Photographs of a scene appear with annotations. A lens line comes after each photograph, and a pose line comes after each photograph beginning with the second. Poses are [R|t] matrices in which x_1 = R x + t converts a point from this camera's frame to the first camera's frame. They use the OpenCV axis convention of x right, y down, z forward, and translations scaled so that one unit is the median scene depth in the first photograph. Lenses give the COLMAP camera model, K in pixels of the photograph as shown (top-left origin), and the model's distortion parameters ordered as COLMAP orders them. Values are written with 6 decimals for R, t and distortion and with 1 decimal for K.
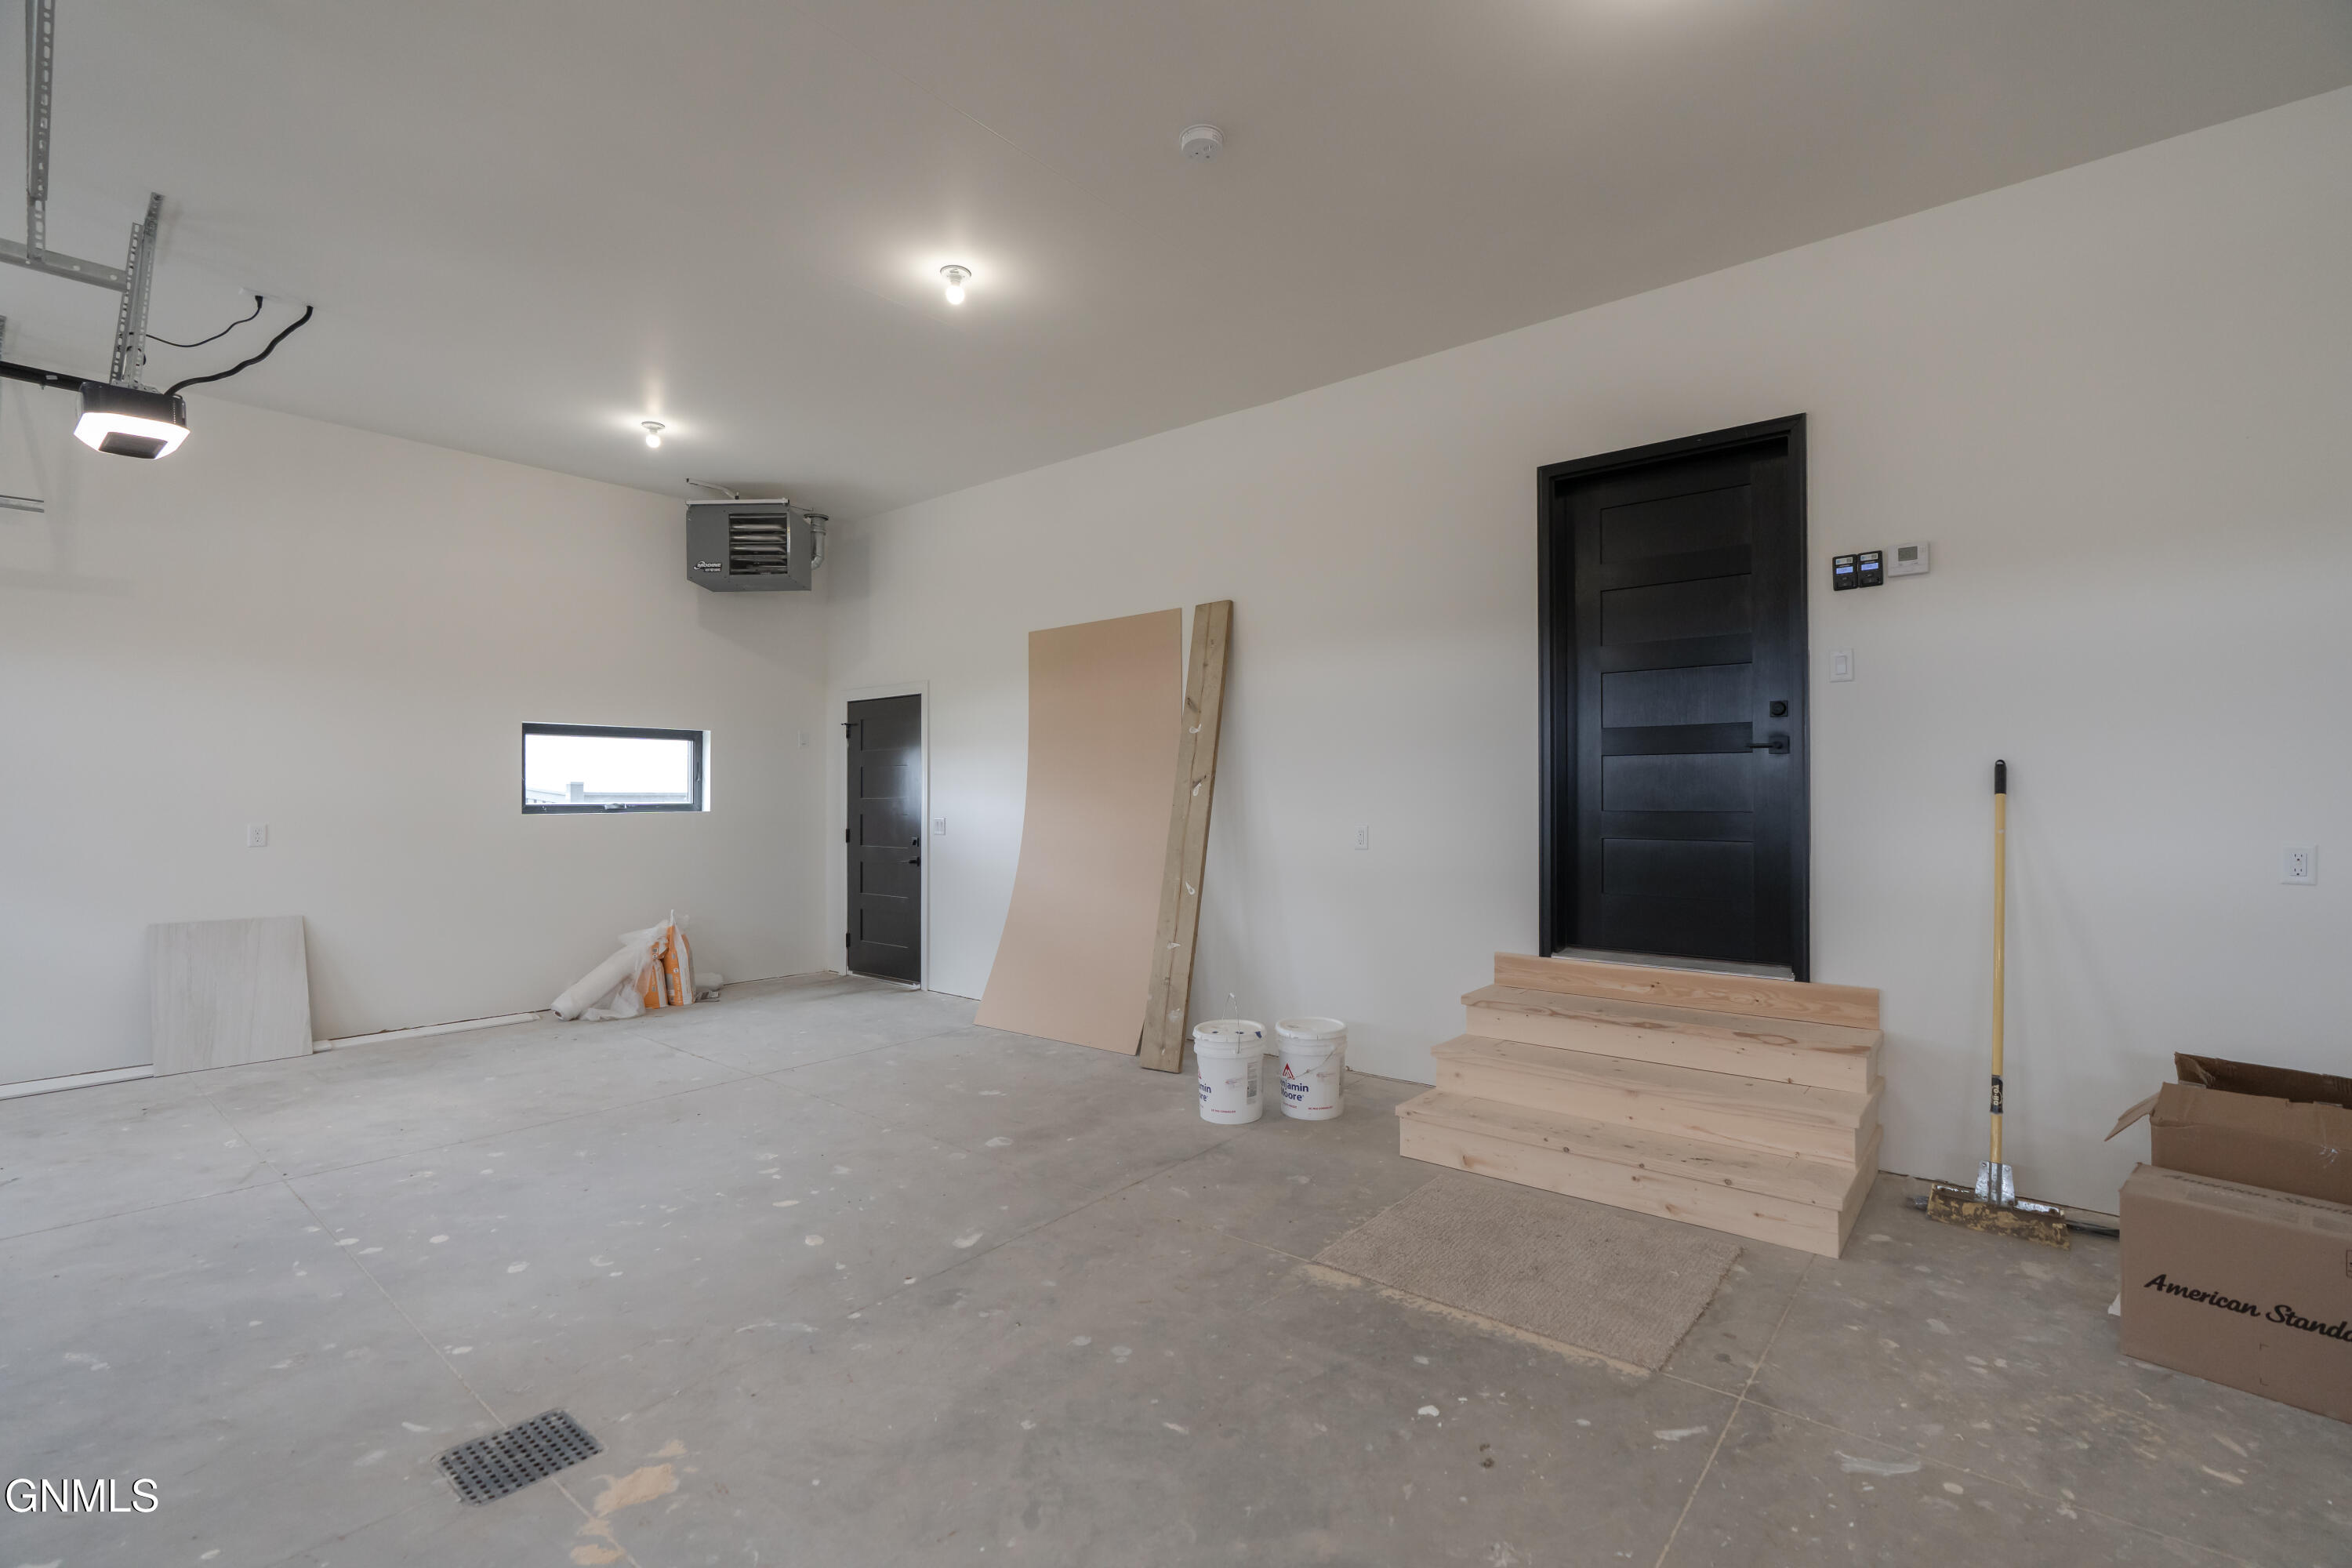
lens RADIAL K [[1060.3, 0, 1176.0], [0, 1060.3, 784.0], [0, 0, 1]] dist [-0.000745, -0.000088]
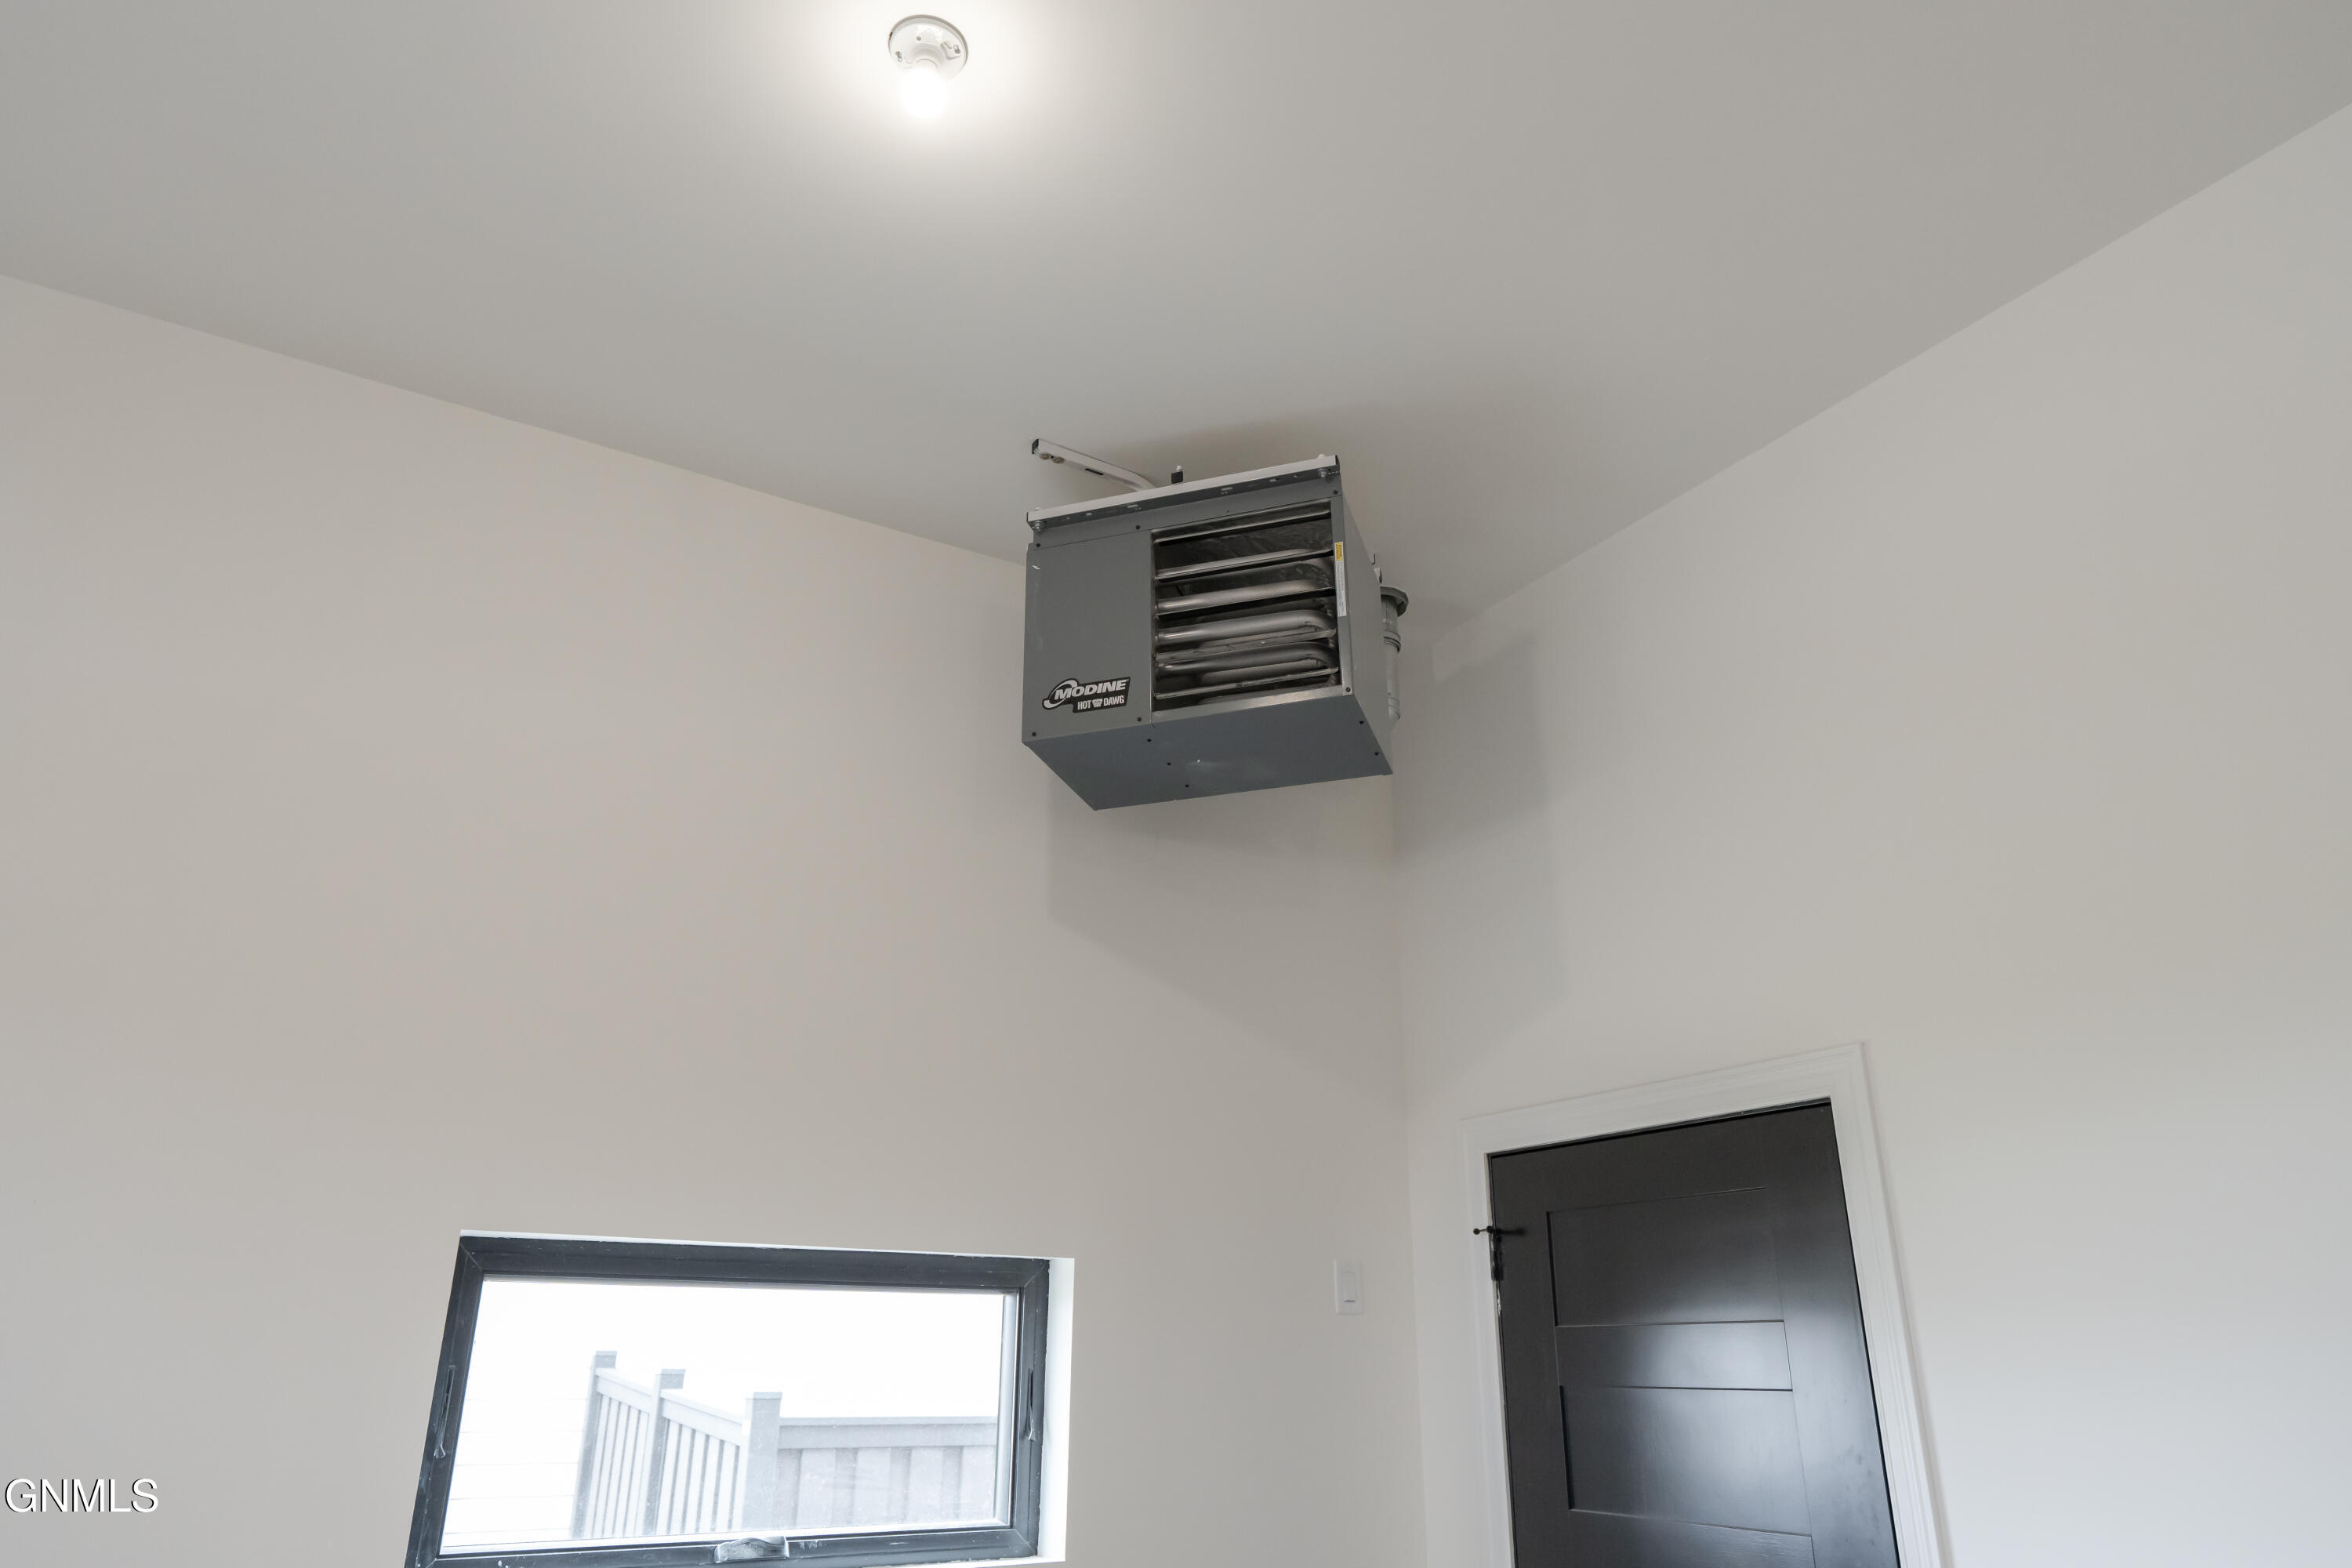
lens RADIAL K [[1510.1, 0, 1176.0], [0, 1510.1, 784.0], [0, 0, 1]] dist [0.000842, -0.000095]
pose [[0.946520, -0.110022, -0.303307, -0.270260], [-0.002211, 0.937829, -0.347090, -0.028609], [0.322638, 0.329198, 0.887431, 0.593178]]
